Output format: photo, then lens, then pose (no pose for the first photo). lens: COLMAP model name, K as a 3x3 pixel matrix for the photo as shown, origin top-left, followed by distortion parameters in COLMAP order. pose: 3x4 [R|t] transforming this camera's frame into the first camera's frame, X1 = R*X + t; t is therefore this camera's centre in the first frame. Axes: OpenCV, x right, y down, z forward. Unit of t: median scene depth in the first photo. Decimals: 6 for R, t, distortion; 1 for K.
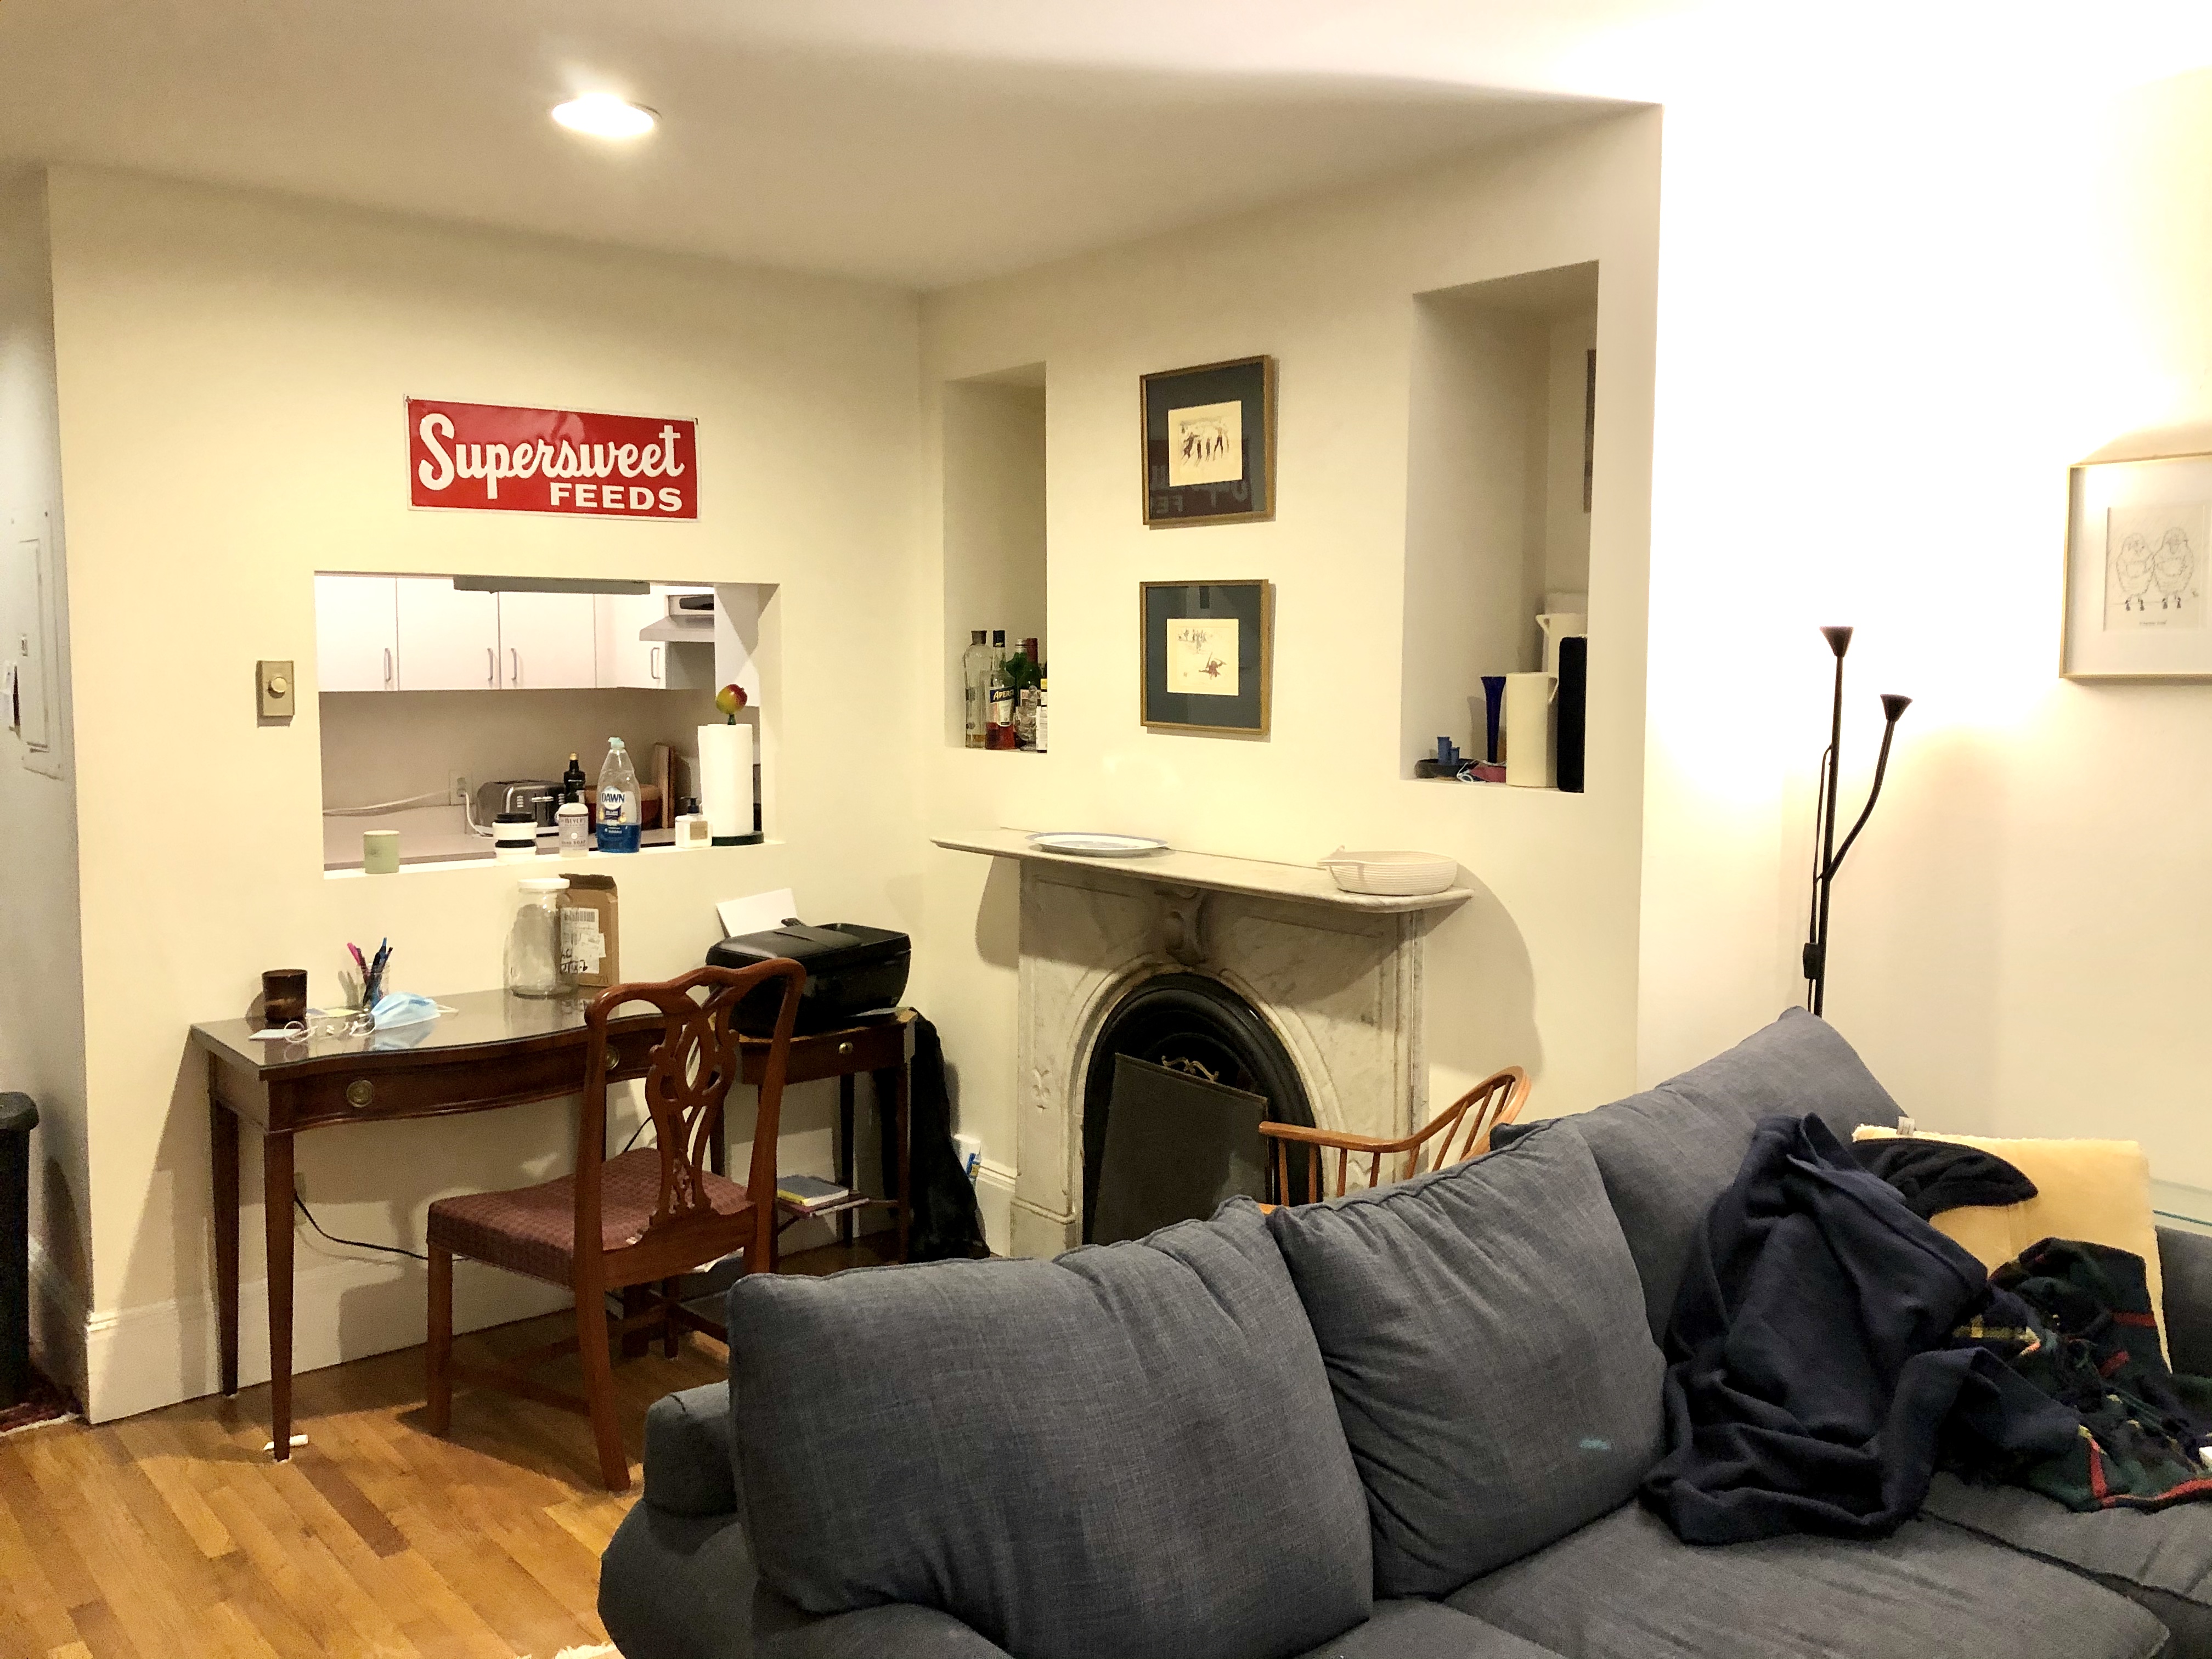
lens RADIAL K [[1819.0, 0, 1100.1], [0, 1819.0, 814.5], [0, 0, 1]] dist [-0.000415, 0.042922]
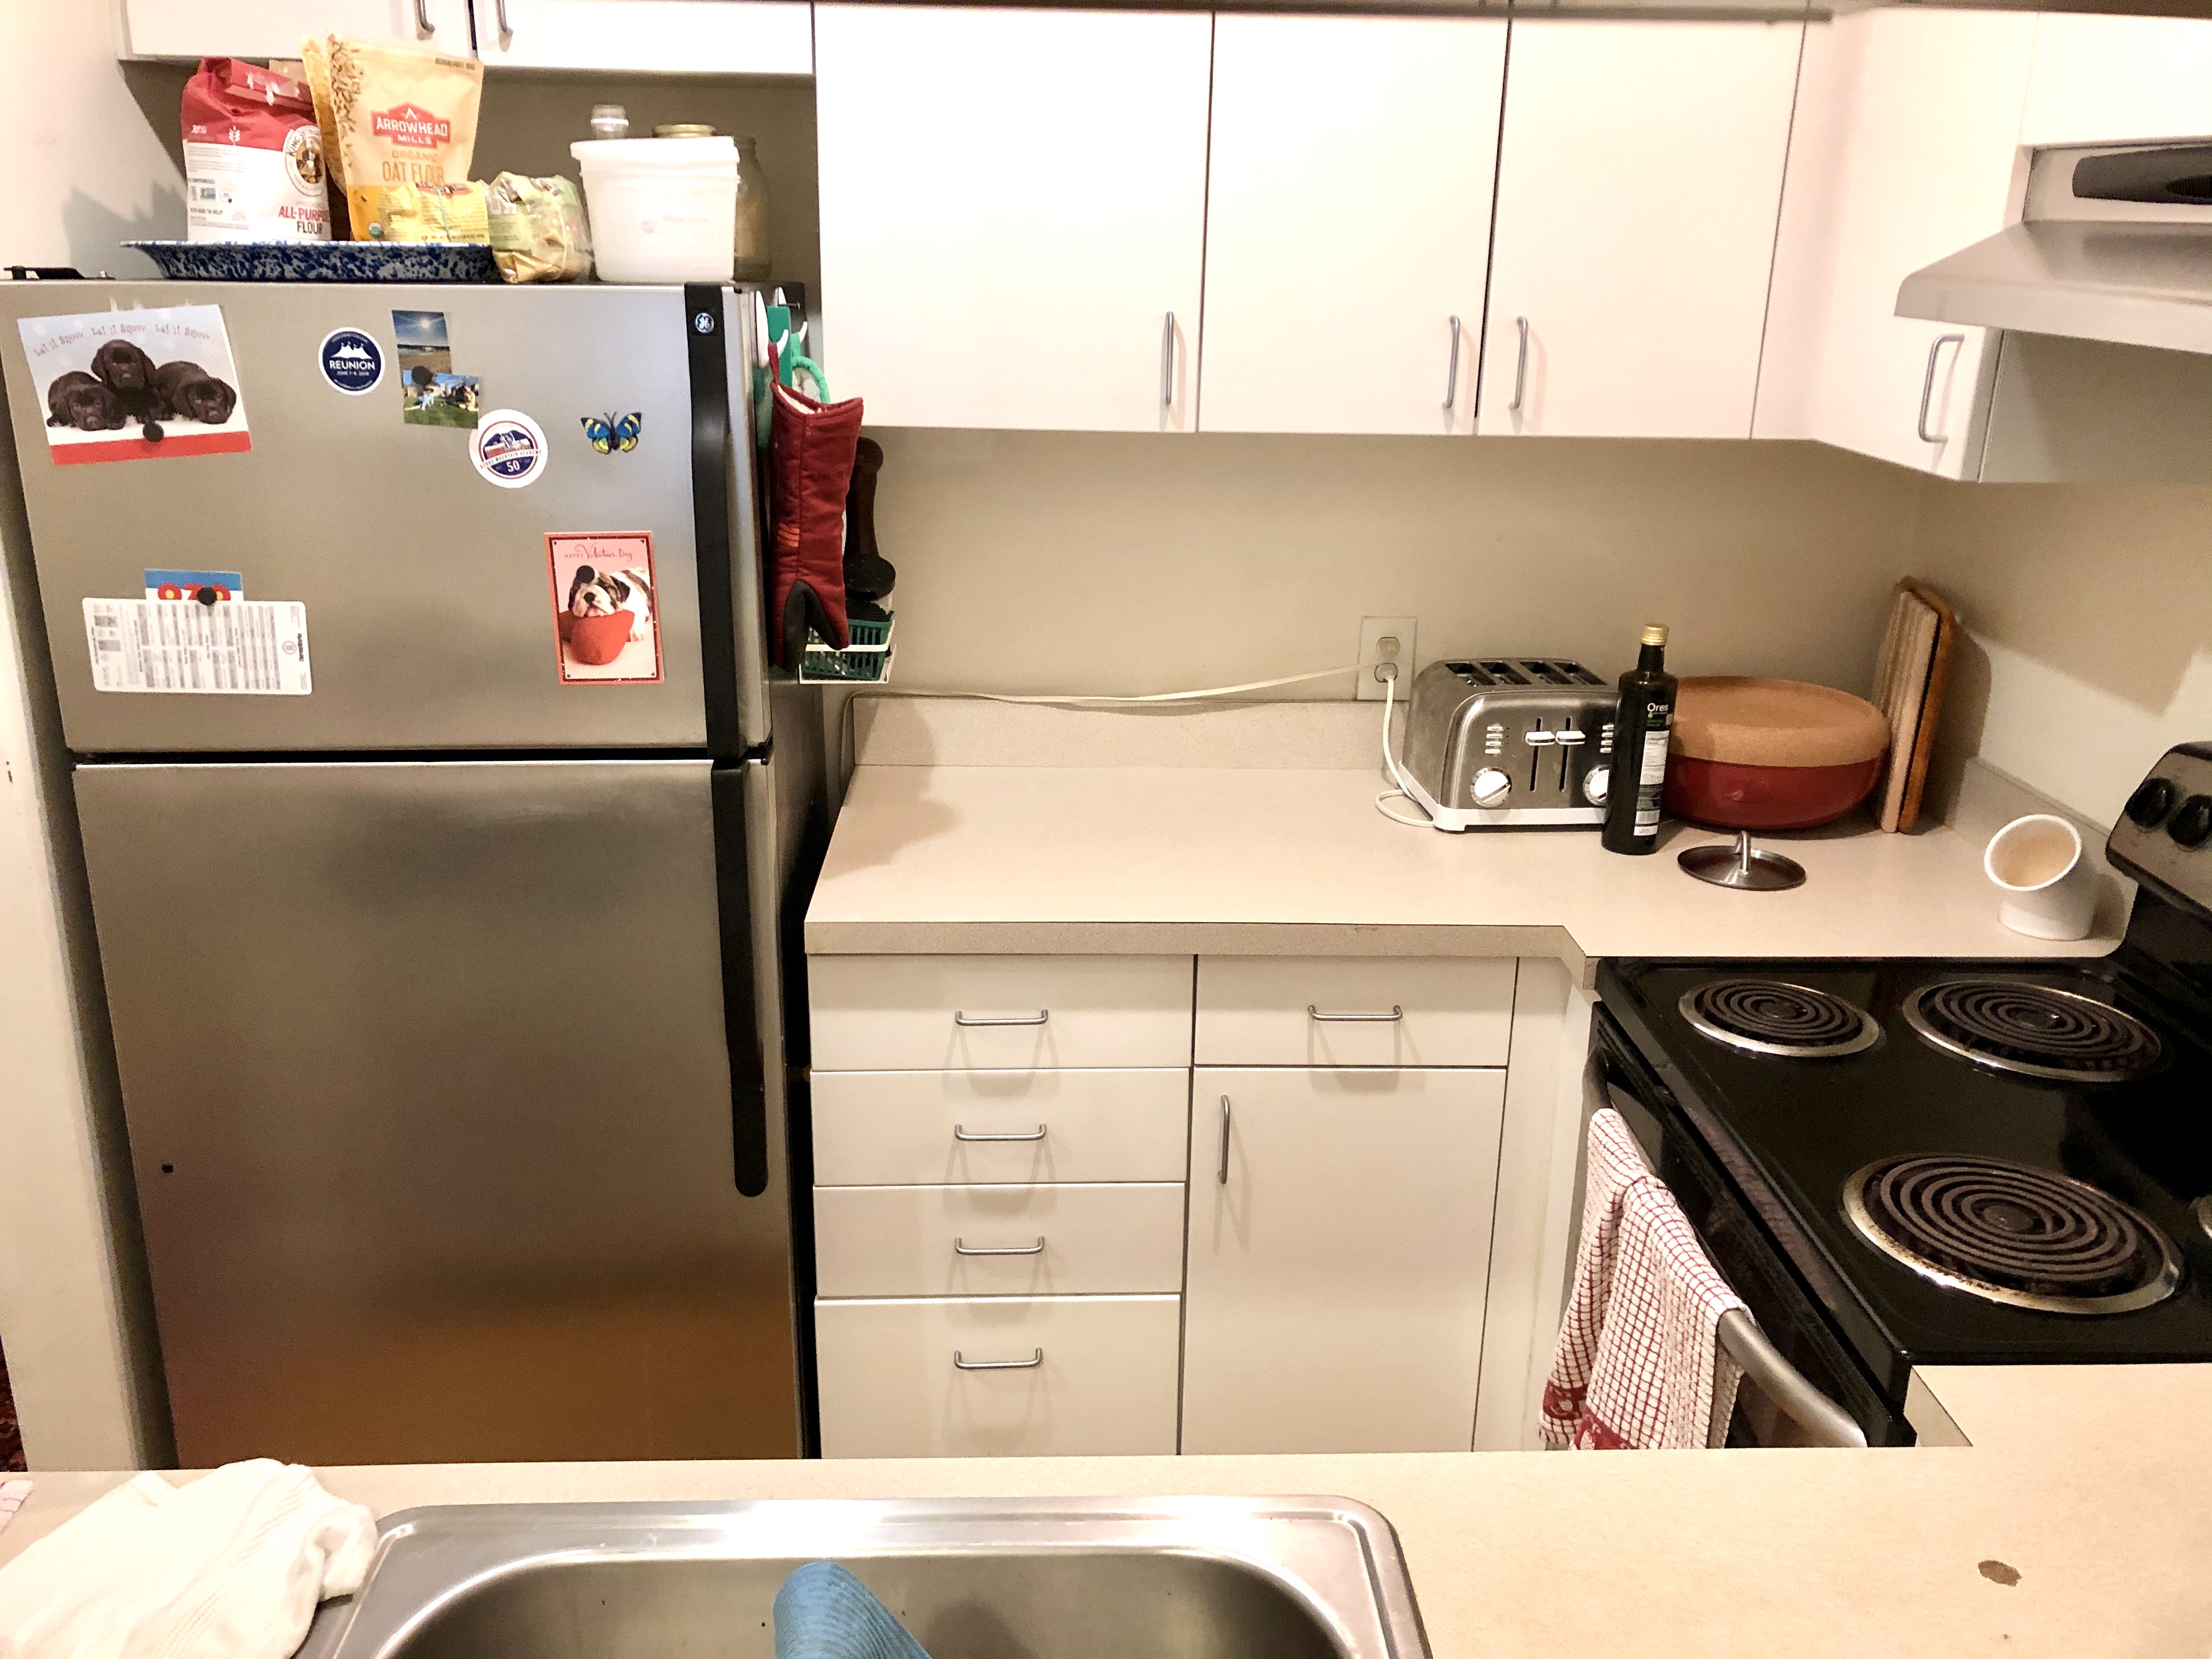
lens RADIAL K [[1819.0, 0, 1100.1], [0, 1819.0, 814.5], [0, 0, 1]] dist [-0.000415, 0.042922]
pose [[0.785096, 0.198637, -0.586658, -0.235324], [-0.071936, 0.970012, 0.232169, -0.108807], [0.615183, -0.140074, 0.775841, 0.970631]]
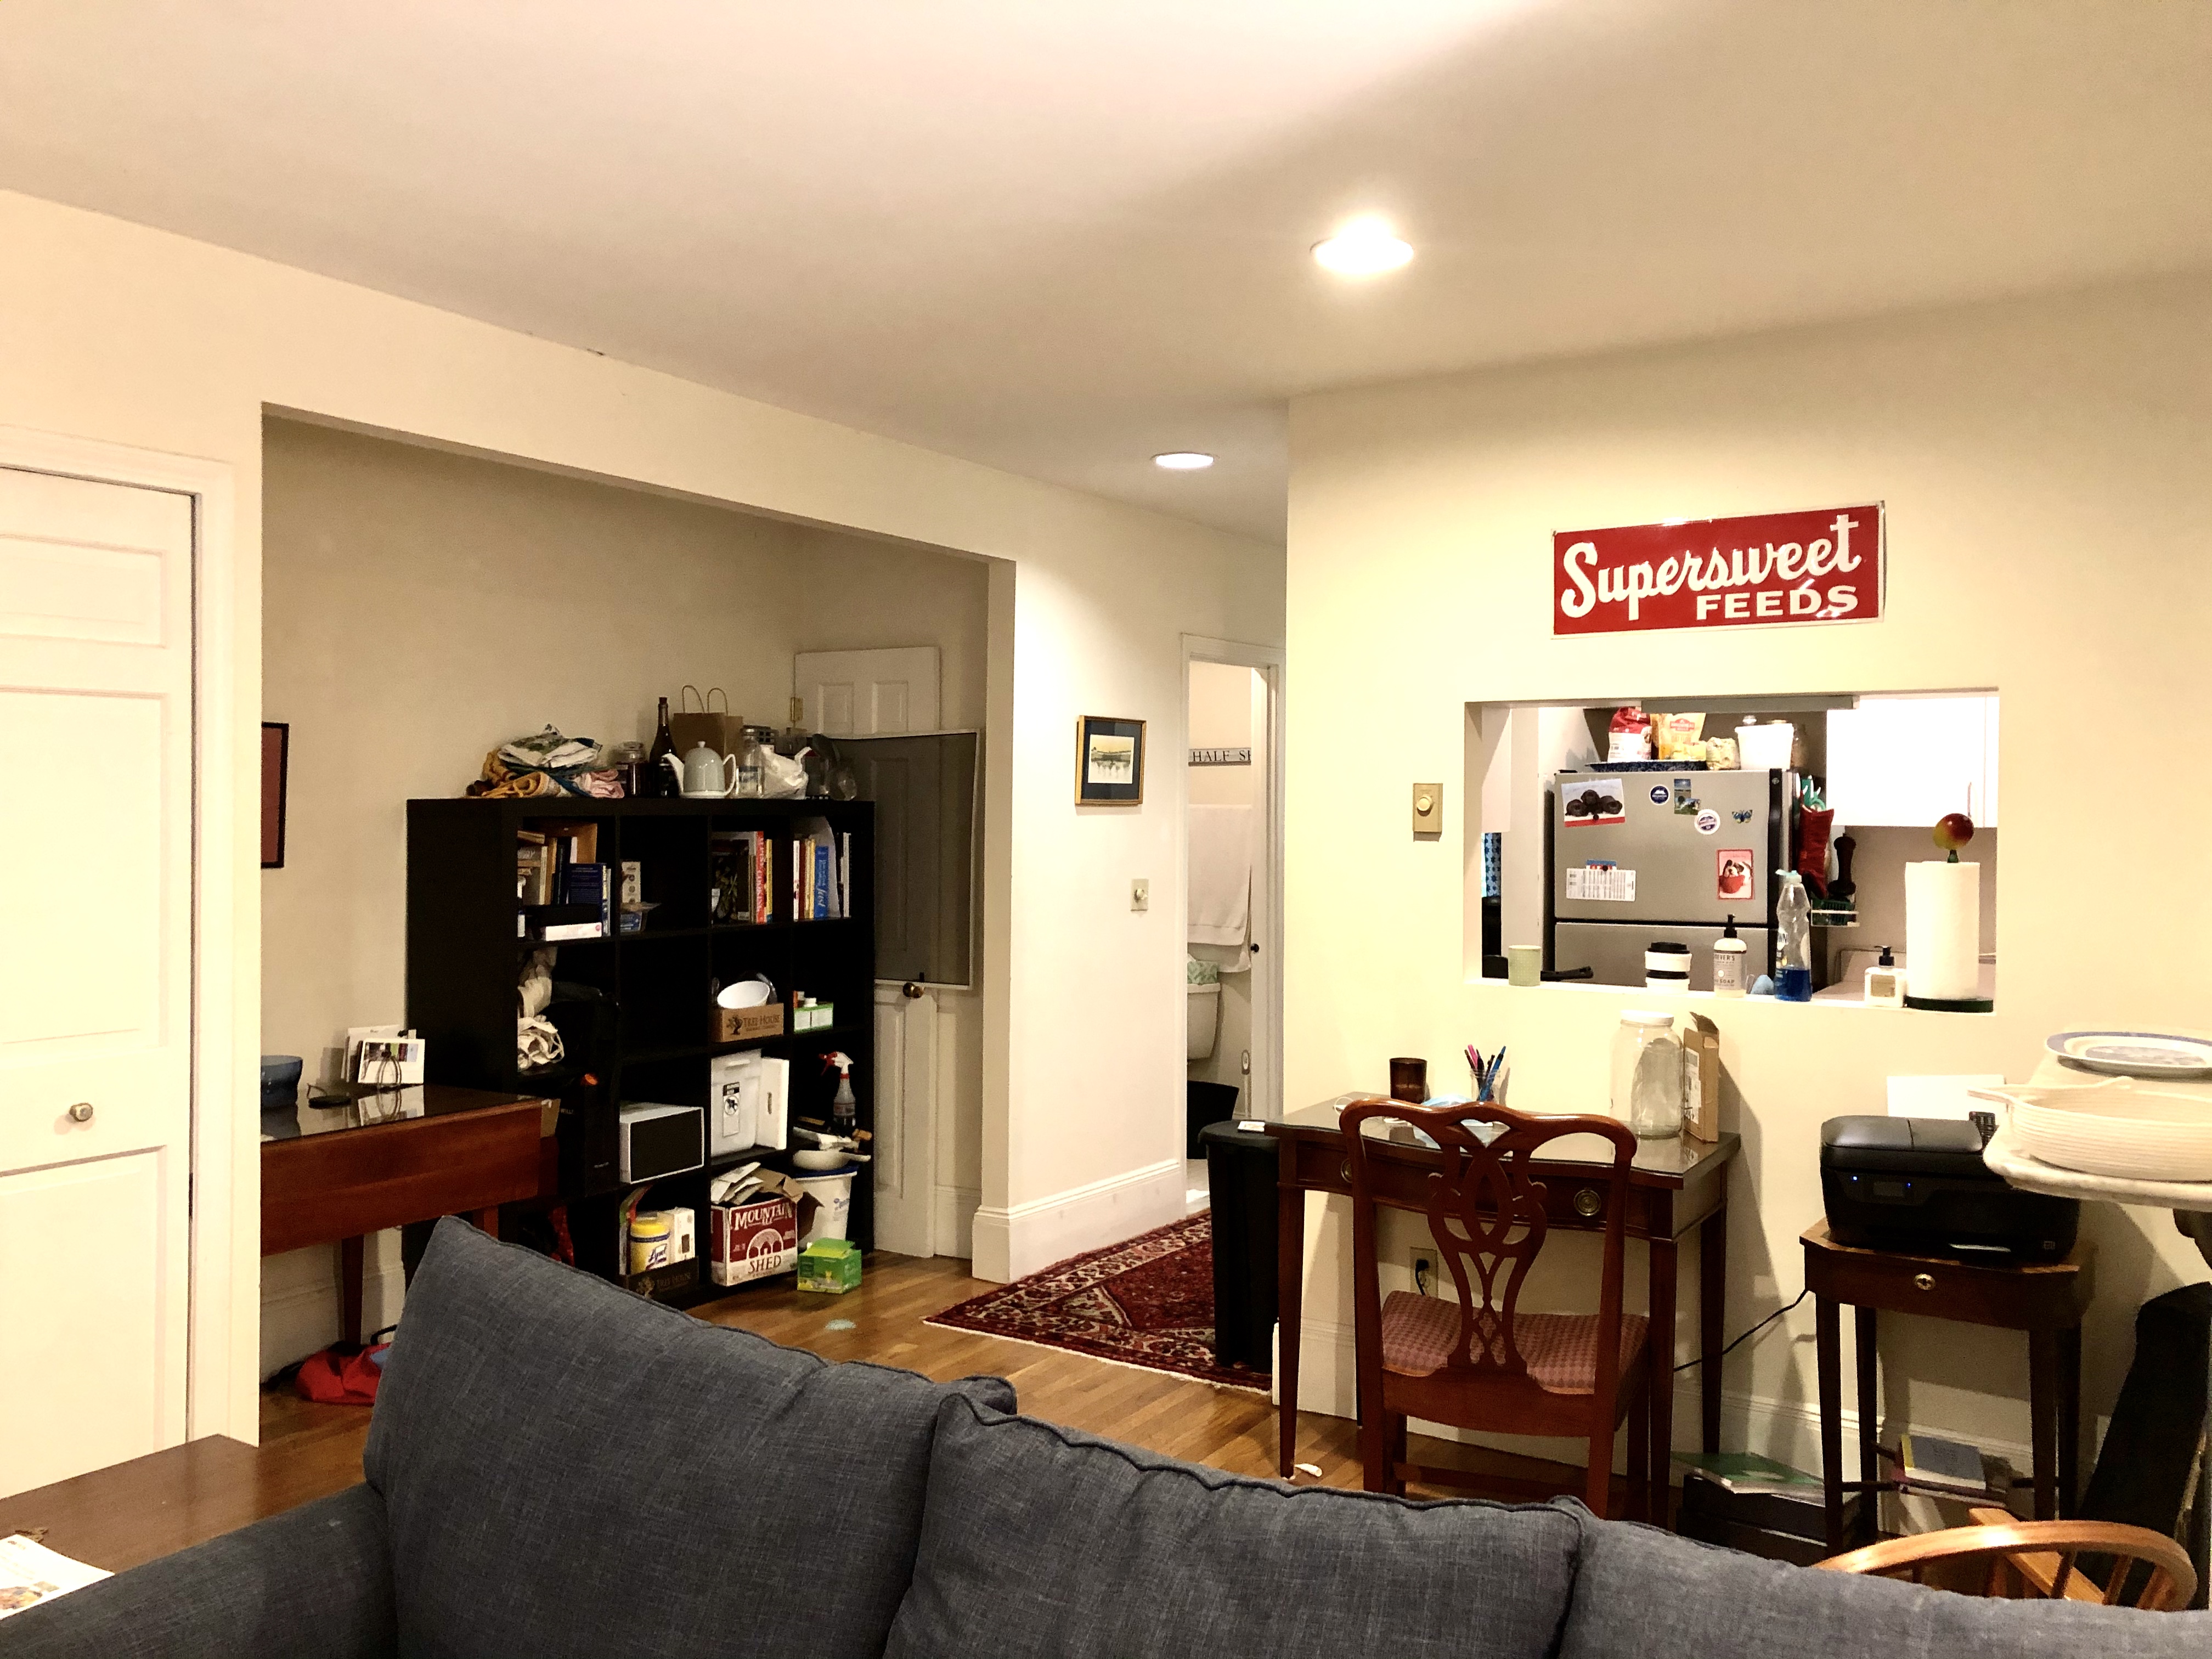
lens RADIAL K [[1831.8, 0, 1113.2], [0, 1831.8, 814.9], [0, 0, 1]] dist [0.058605, -0.078038]
pose [[0.311961, 0.005850, -0.950077, 0.507237], [-0.092822, 0.995385, -0.024350, -0.016936], [0.945550, 0.095784, 0.311064, 0.416984]]
